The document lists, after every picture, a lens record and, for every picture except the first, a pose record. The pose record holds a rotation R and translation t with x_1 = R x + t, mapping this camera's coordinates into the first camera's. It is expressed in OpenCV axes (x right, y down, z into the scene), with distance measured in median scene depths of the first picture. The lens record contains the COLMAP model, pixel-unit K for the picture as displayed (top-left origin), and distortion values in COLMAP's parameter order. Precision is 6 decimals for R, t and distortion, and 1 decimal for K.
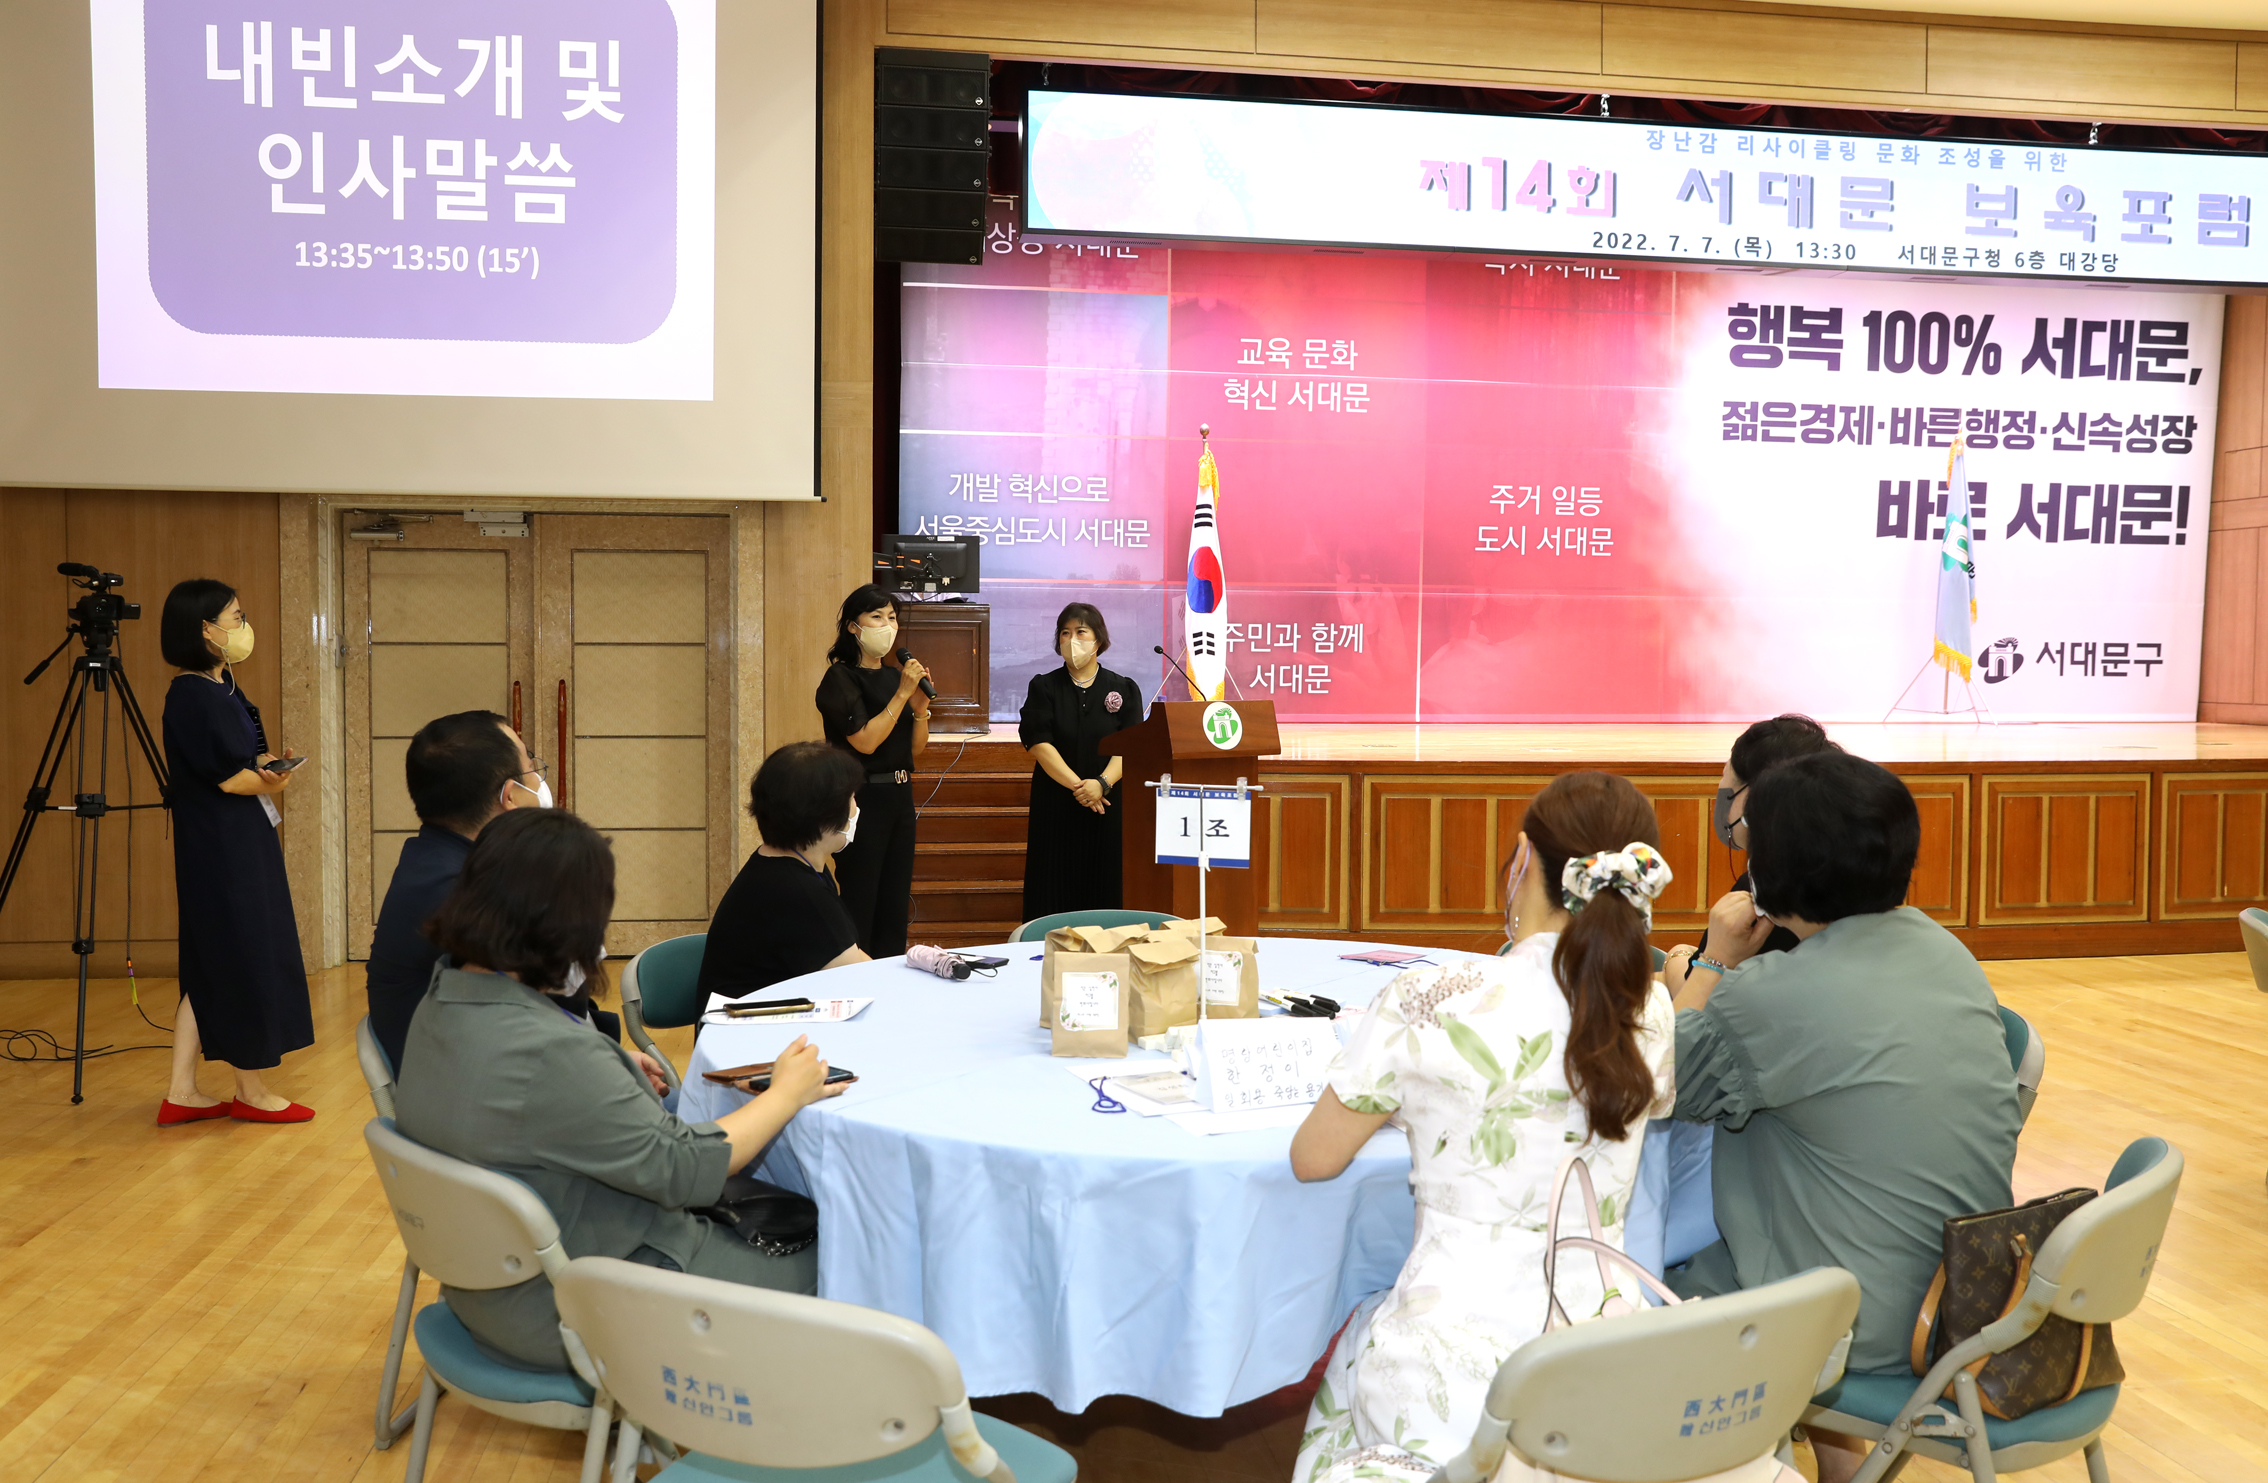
lens RADIAL K [[1827.2, 0, 1137.0], [0, 1827.2, 742.1], [0, 0, 1]] dist [-0.080499, 0.111446]
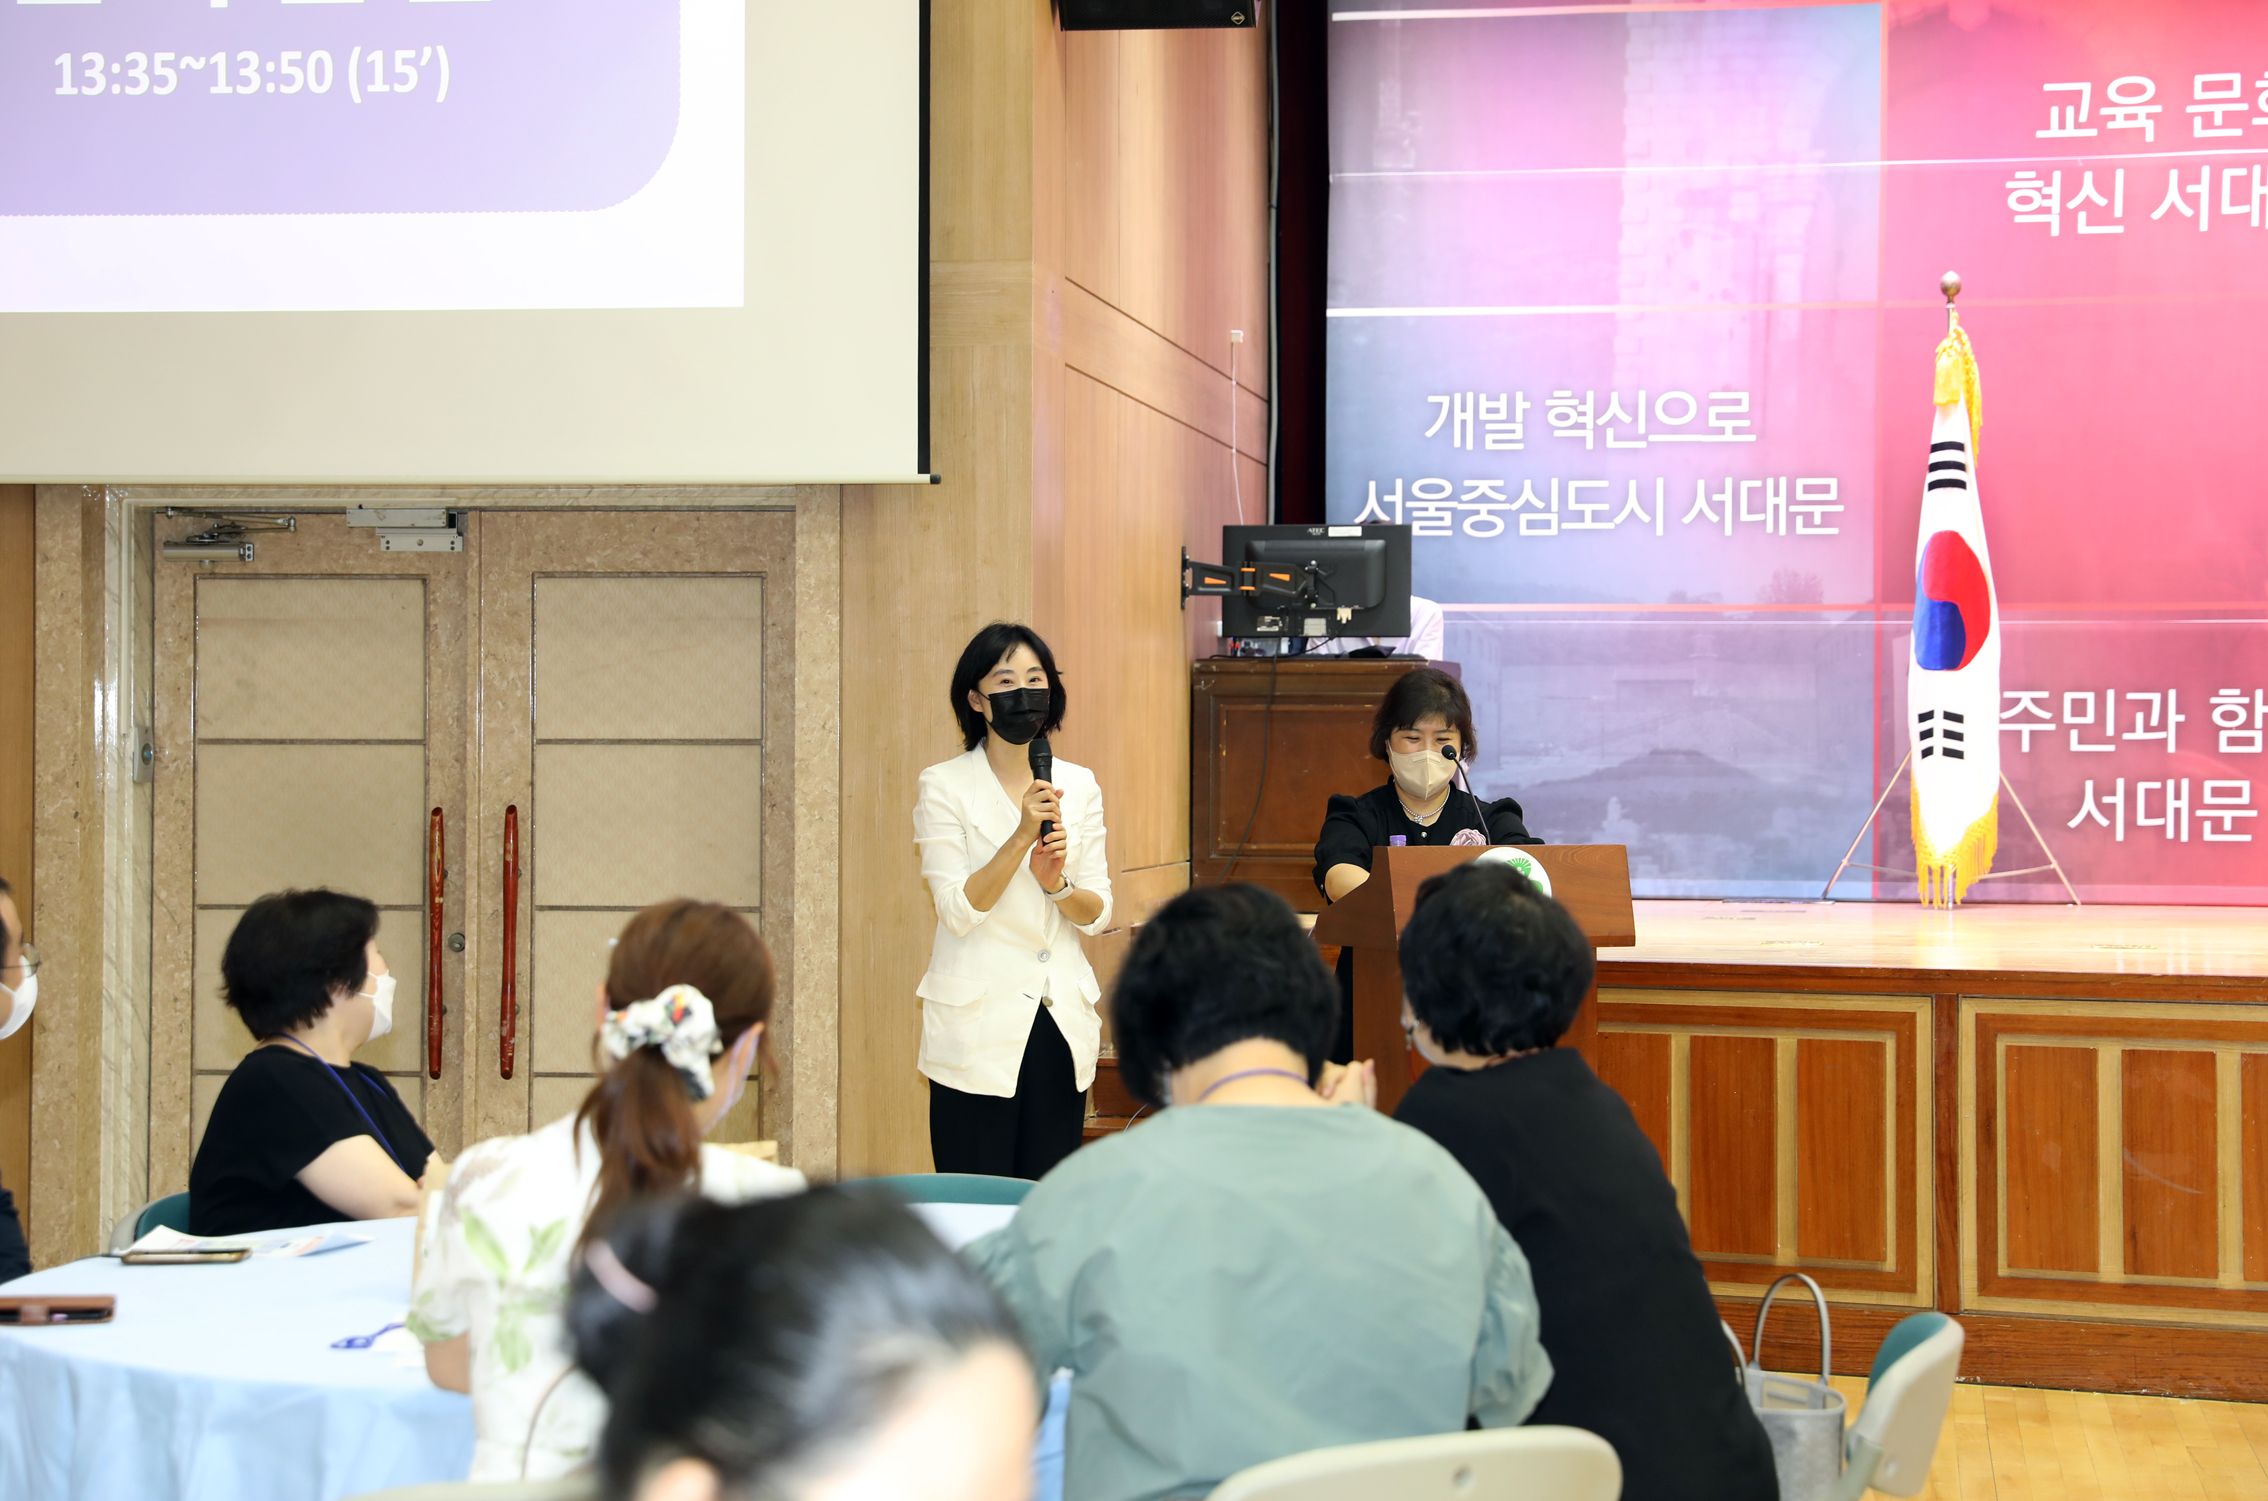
lens RADIAL K [[4372.1, 0, 1123.2], [0, 4372.1, 750.8], [0, 0, 1]] dist [0.216145, 0.171542]
pose [[0.949099, -0.002732, -0.314966, 0.194202], [-0.012769, 0.998807, -0.047141, 0.006877], [0.314719, 0.048763, 0.947931, -0.152272]]
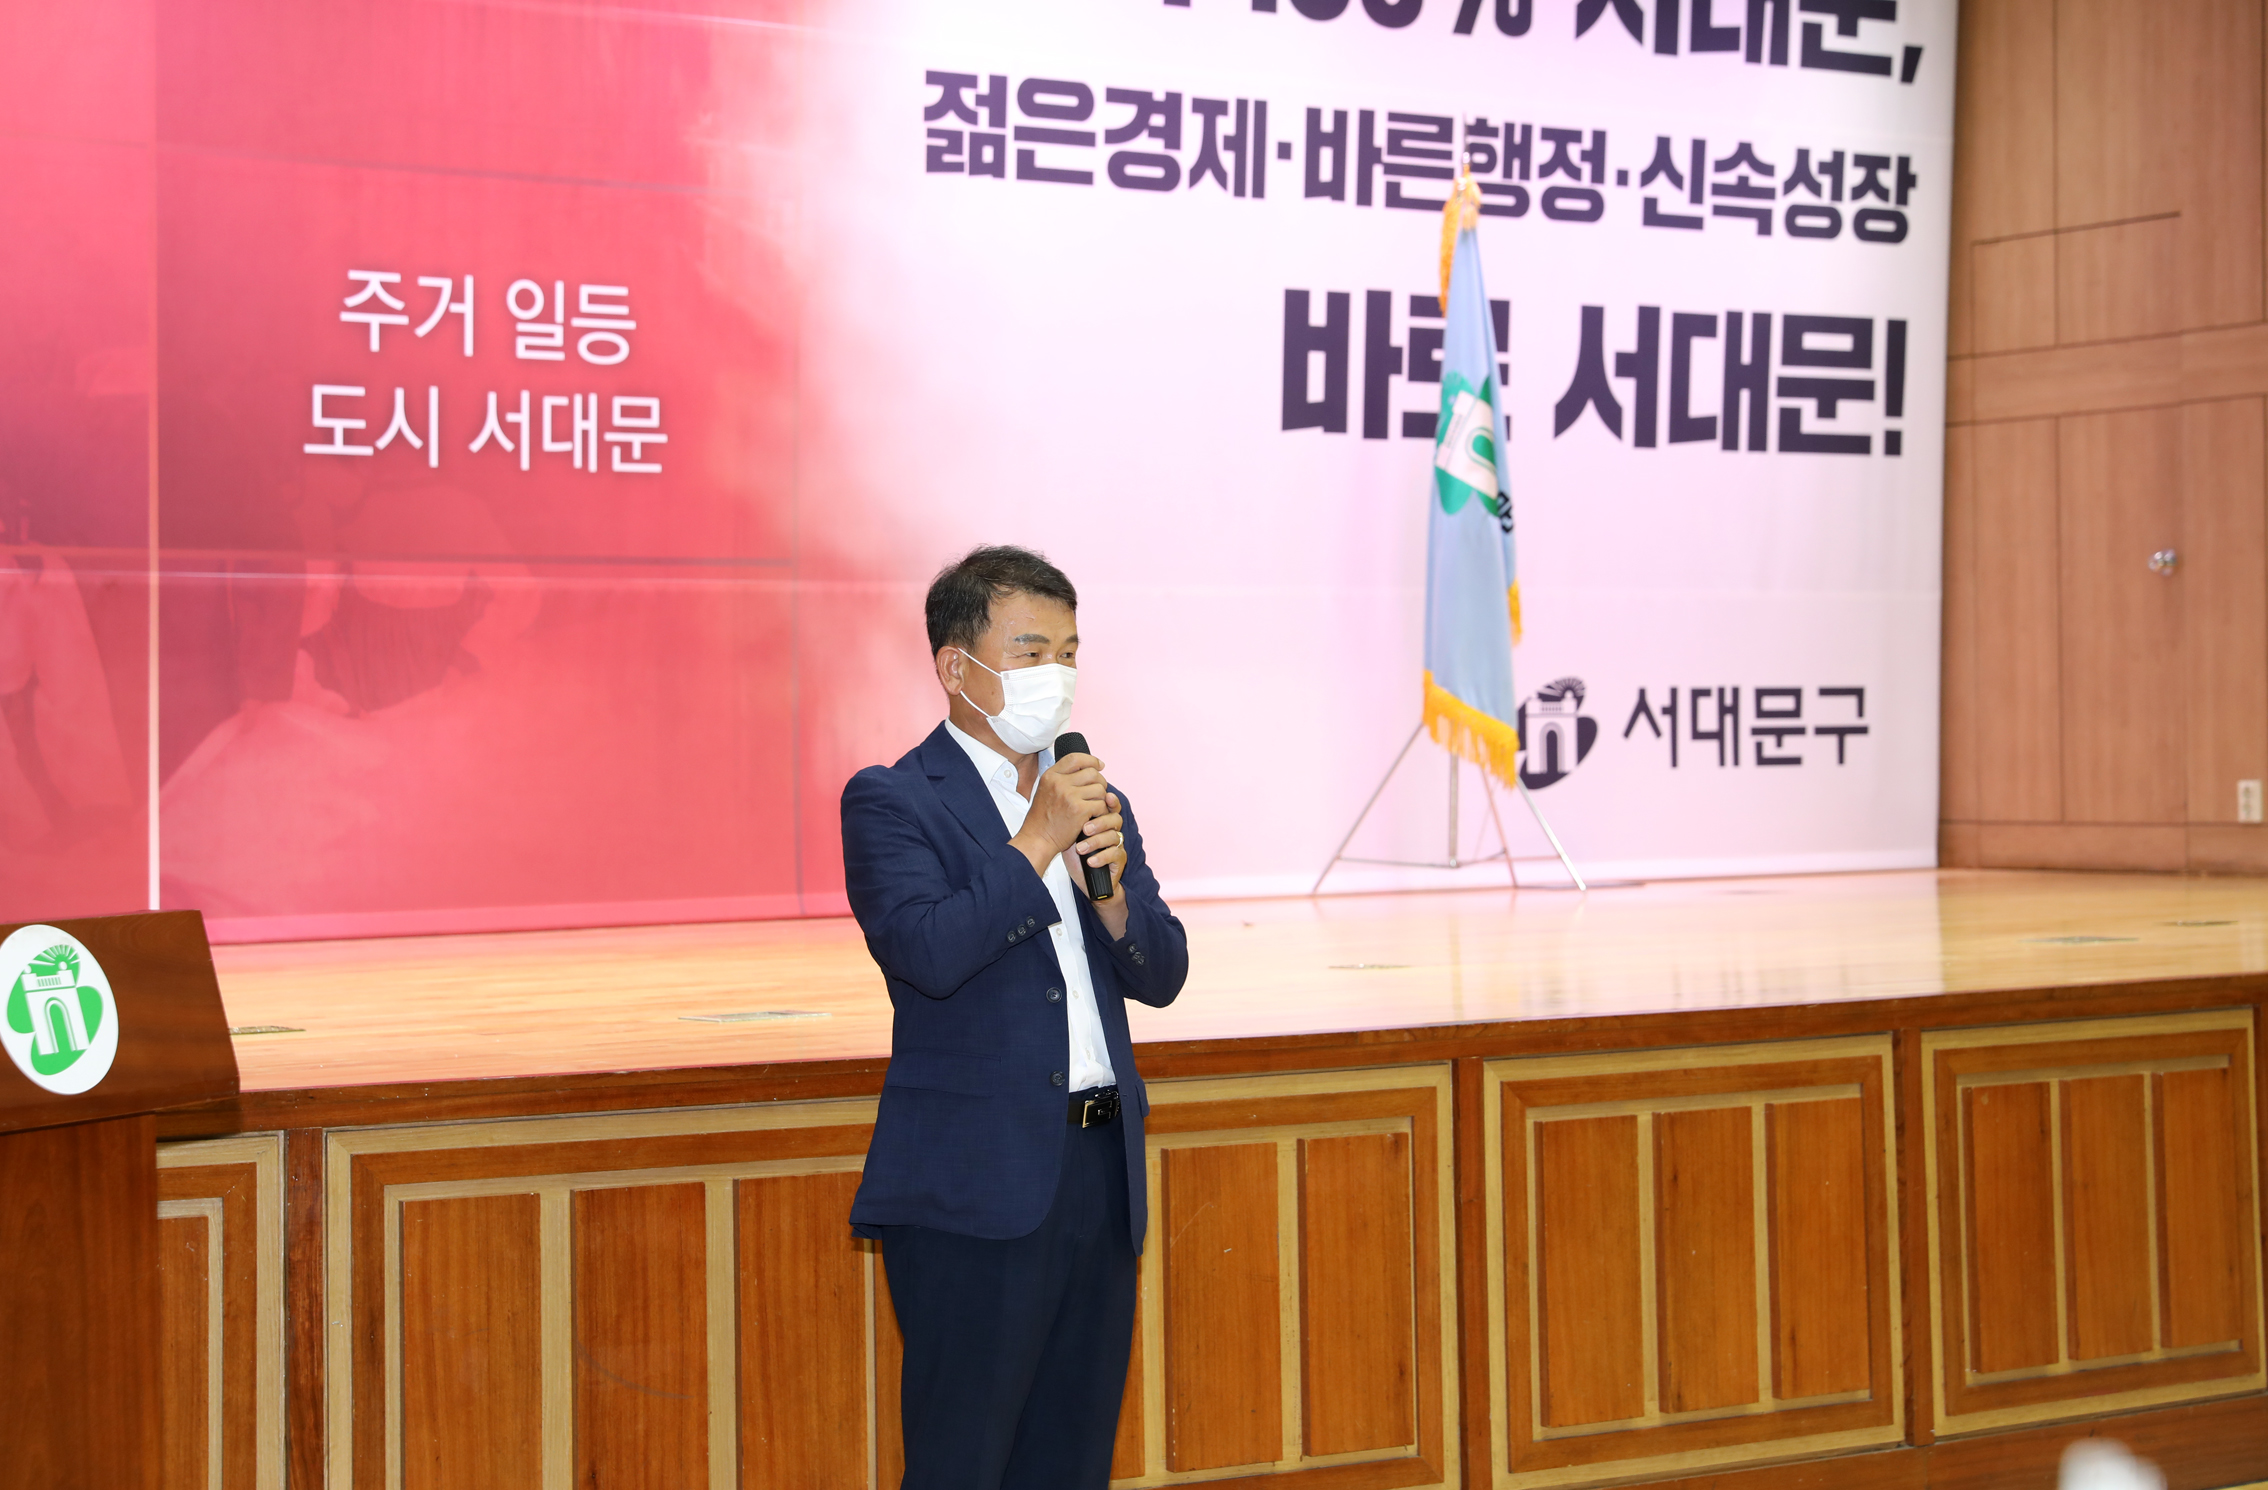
lens RADIAL K [[4365.2, 0, 1147.7], [0, 4365.2, 716.8], [0, 0, 1]] dist [0.207059, 0.029746]
pose [[0.888336, -0.016932, 0.458882, -0.064814], [0.042435, 0.998071, -0.045321, -0.008812], [-0.457229, 0.059733, 0.887341, 0.176093]]
